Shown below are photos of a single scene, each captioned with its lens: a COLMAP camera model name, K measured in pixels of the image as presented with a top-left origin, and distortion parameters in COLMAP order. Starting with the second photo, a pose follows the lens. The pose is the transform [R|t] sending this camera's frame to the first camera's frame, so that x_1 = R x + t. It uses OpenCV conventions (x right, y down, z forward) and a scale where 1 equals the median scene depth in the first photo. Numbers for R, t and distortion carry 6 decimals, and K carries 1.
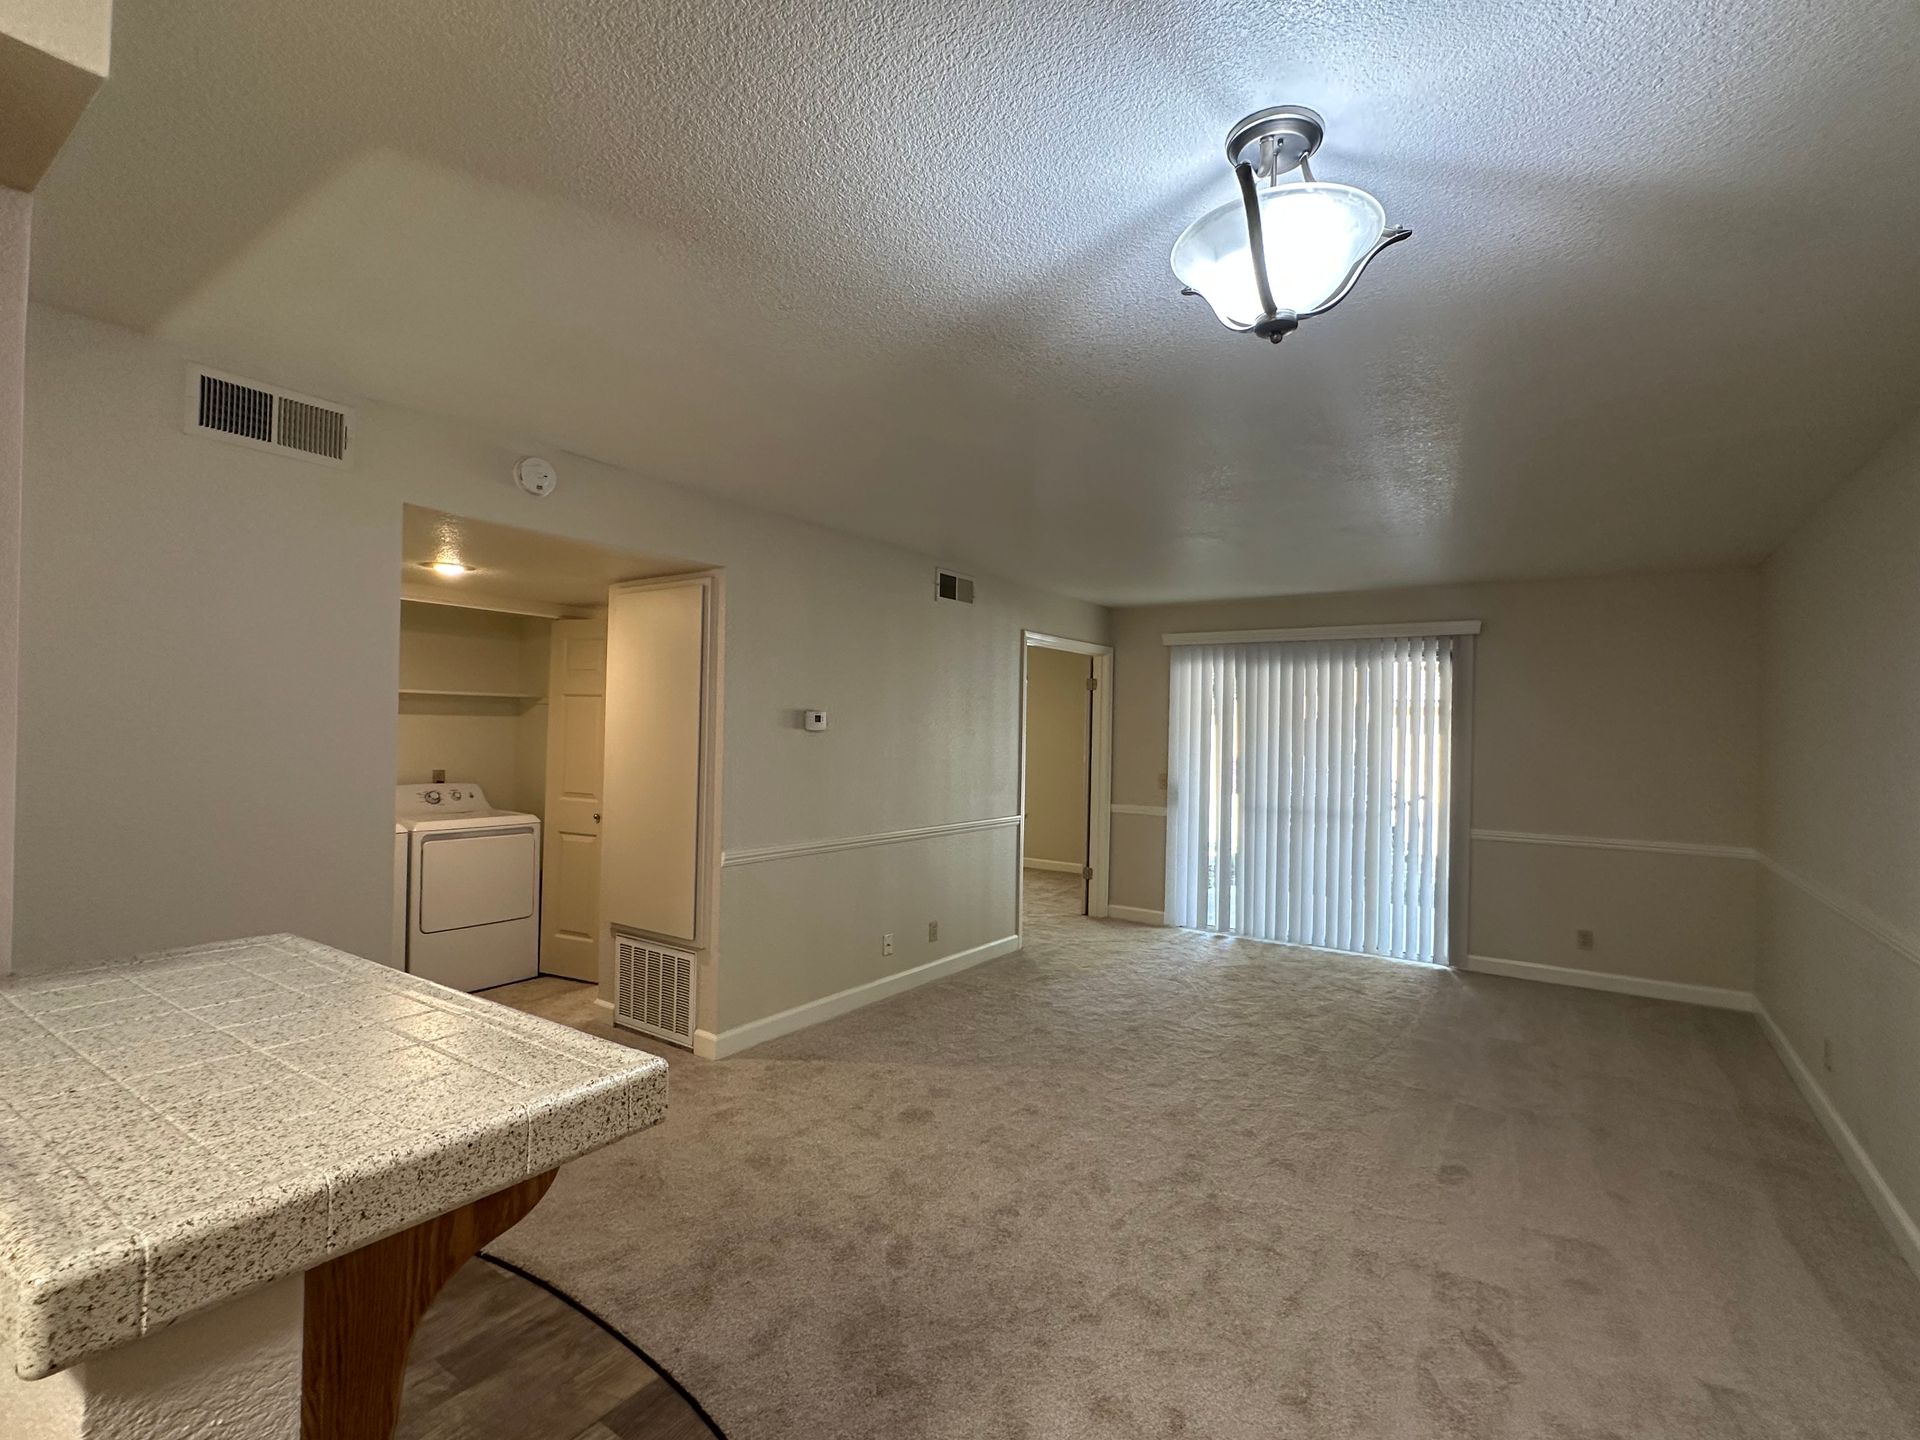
lens RADIAL K [[898.4, 0, 957.5], [0, 898.4, 723.3], [0, 0, 1]] dist [-0.003443, -0.000512]
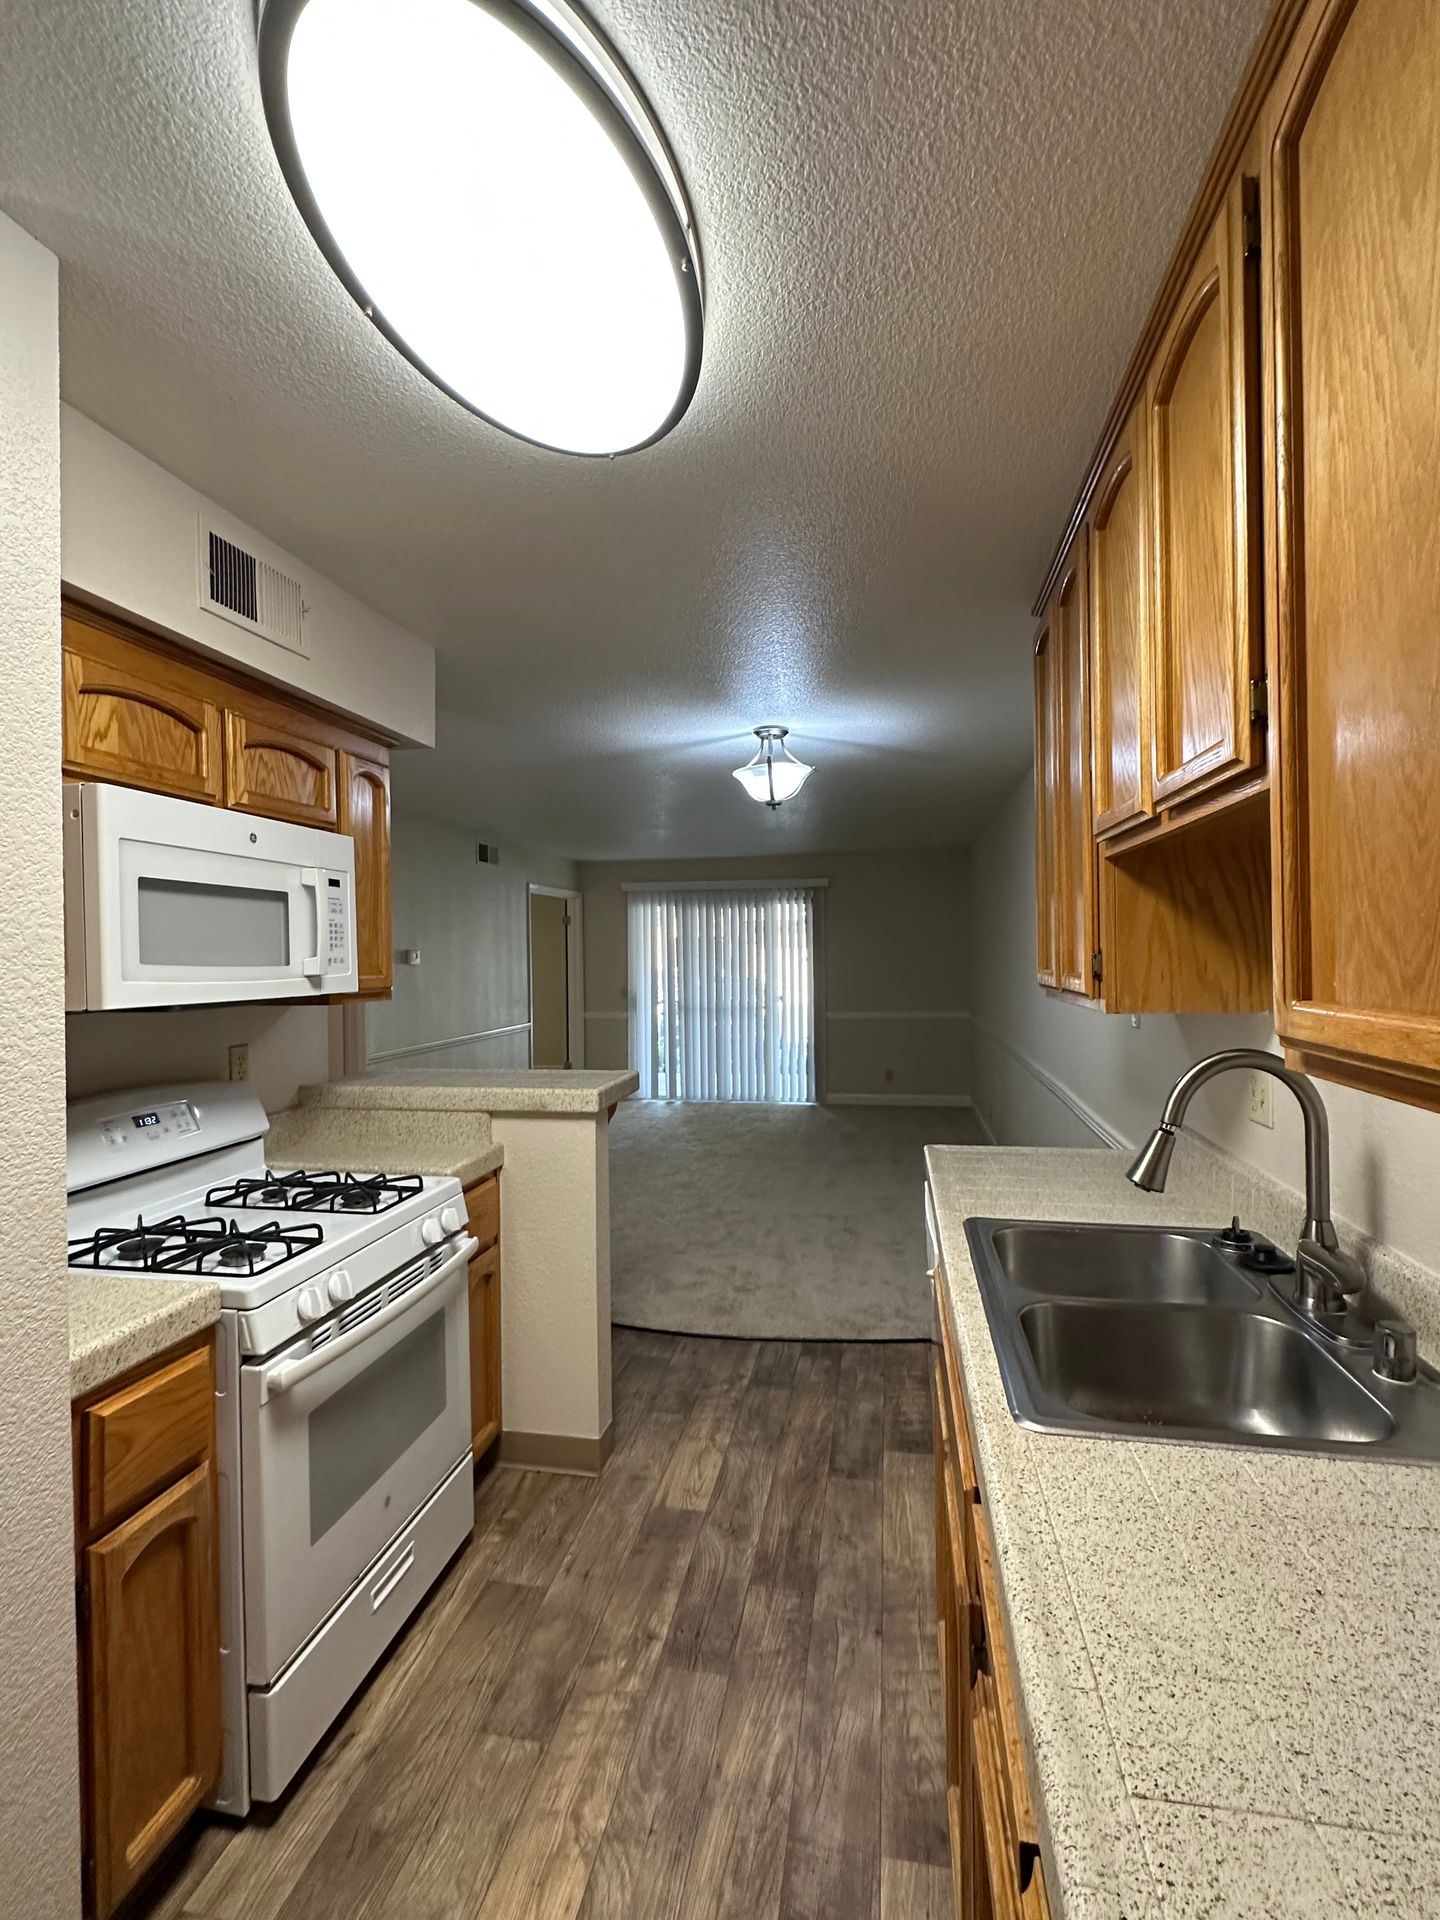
lens RADIAL K [[898.4, 0, 720.0], [0, 898.4, 960.0], [0, 0, 1]] dist [-0.003443, -0.000512]
pose [[0.913027, -0.034260, 0.406458, -0.241914], [0.026638, 0.999347, 0.024398, -0.017425], [-0.407028, -0.011449, 0.913344, -0.370216]]
